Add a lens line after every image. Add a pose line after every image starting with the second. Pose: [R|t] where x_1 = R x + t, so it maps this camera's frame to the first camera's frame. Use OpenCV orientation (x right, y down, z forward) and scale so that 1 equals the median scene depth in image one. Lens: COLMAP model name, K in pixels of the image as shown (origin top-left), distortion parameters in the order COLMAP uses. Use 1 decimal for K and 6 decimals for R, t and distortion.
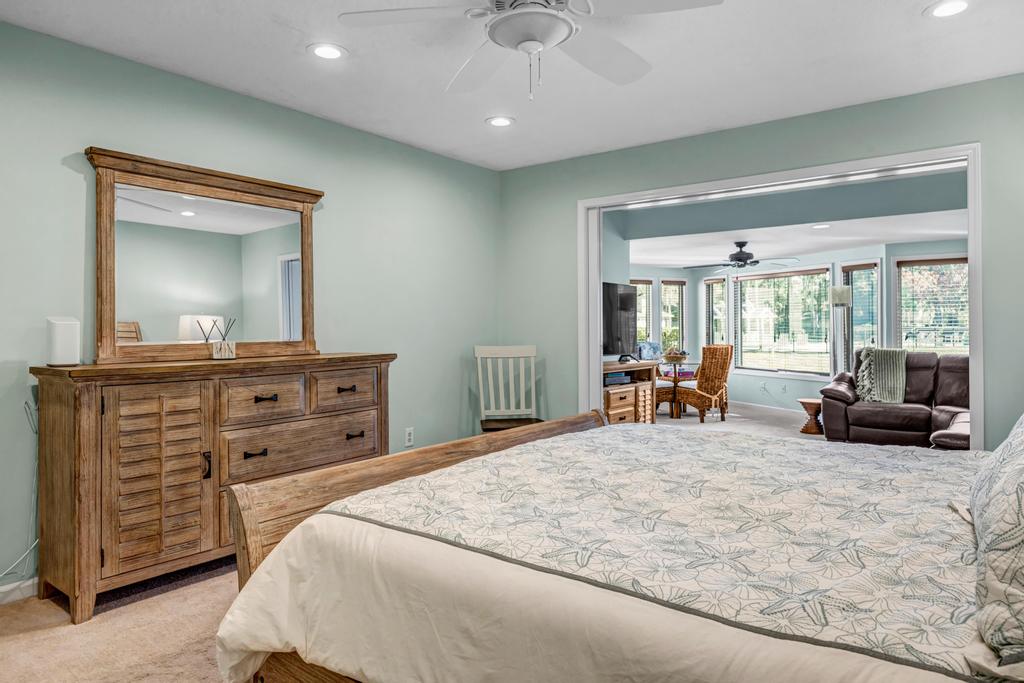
lens RADIAL K [[637.1, 0, 509.2], [0, 637.1, 318.0], [0, 0, 1]] dist [0.003399, -0.002541]
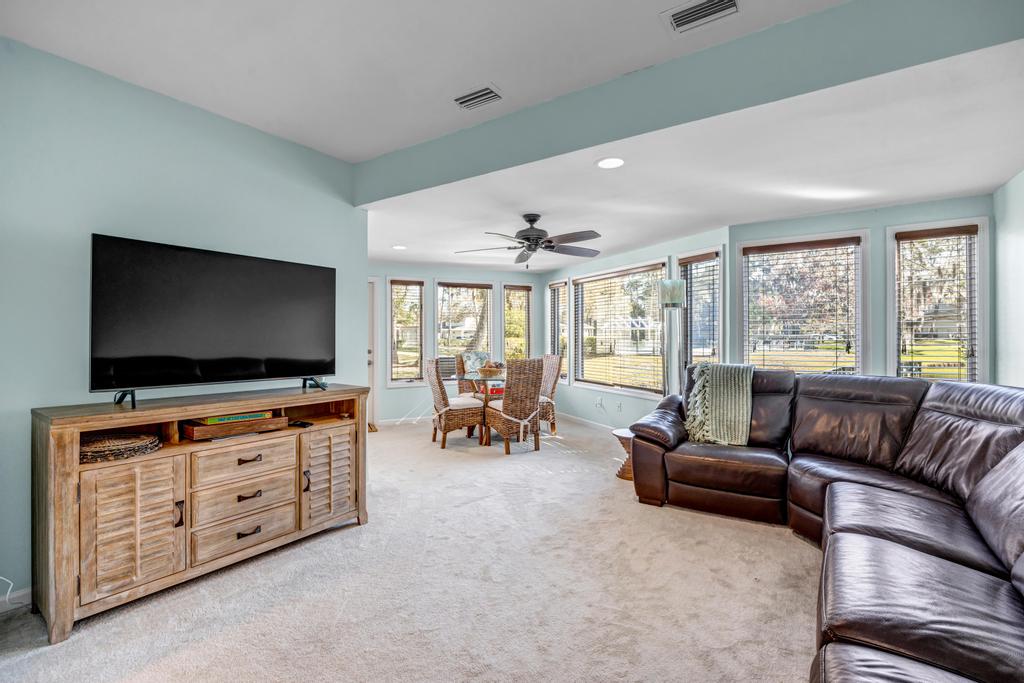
lens RADIAL K [[453.5, 0, 509.6], [0, 453.5, 334.4], [0, 0, 1]] dist [-0.019097, 0.000644]
pose [[0.999044, 0.002067, 0.043656, 0.306369], [-0.002454, 0.999958, 0.008802, 0.010219], [-0.043636, -0.008900, 0.999008, 0.474468]]
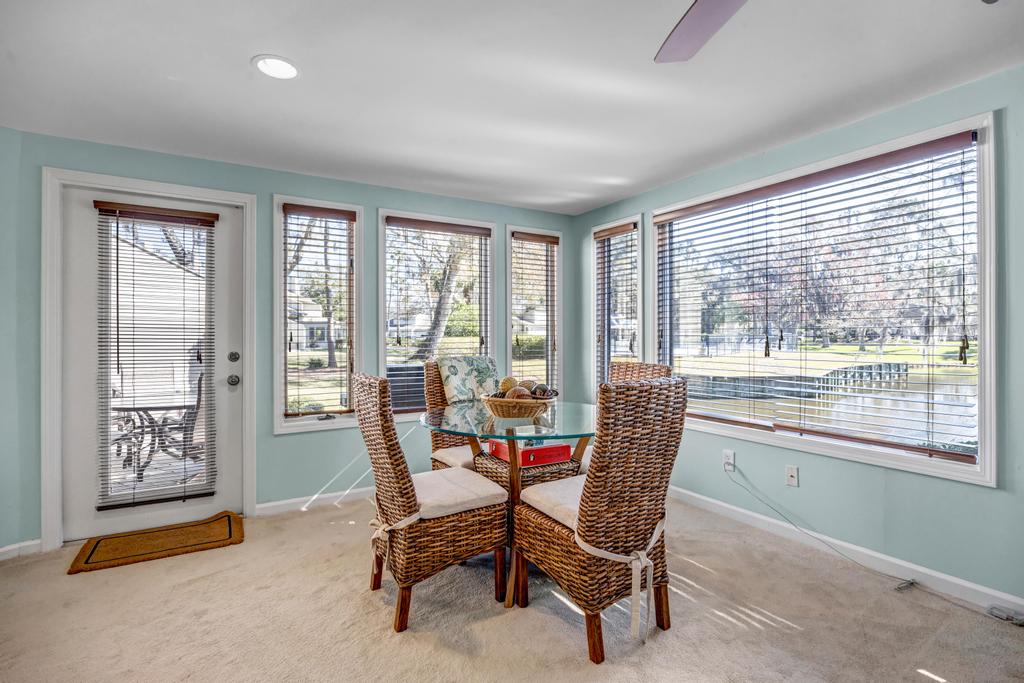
lens RADIAL K [[479.8, 0, 507.2], [0, 479.8, 335.2], [0, 0, 1]] dist [-0.016492, 0.000227]
pose [[0.990642, 0.001551, 0.136475, 0.259411], [-0.003047, 0.999937, 0.010759, 0.026031], [-0.136450, -0.011074, 0.990585, 0.881129]]
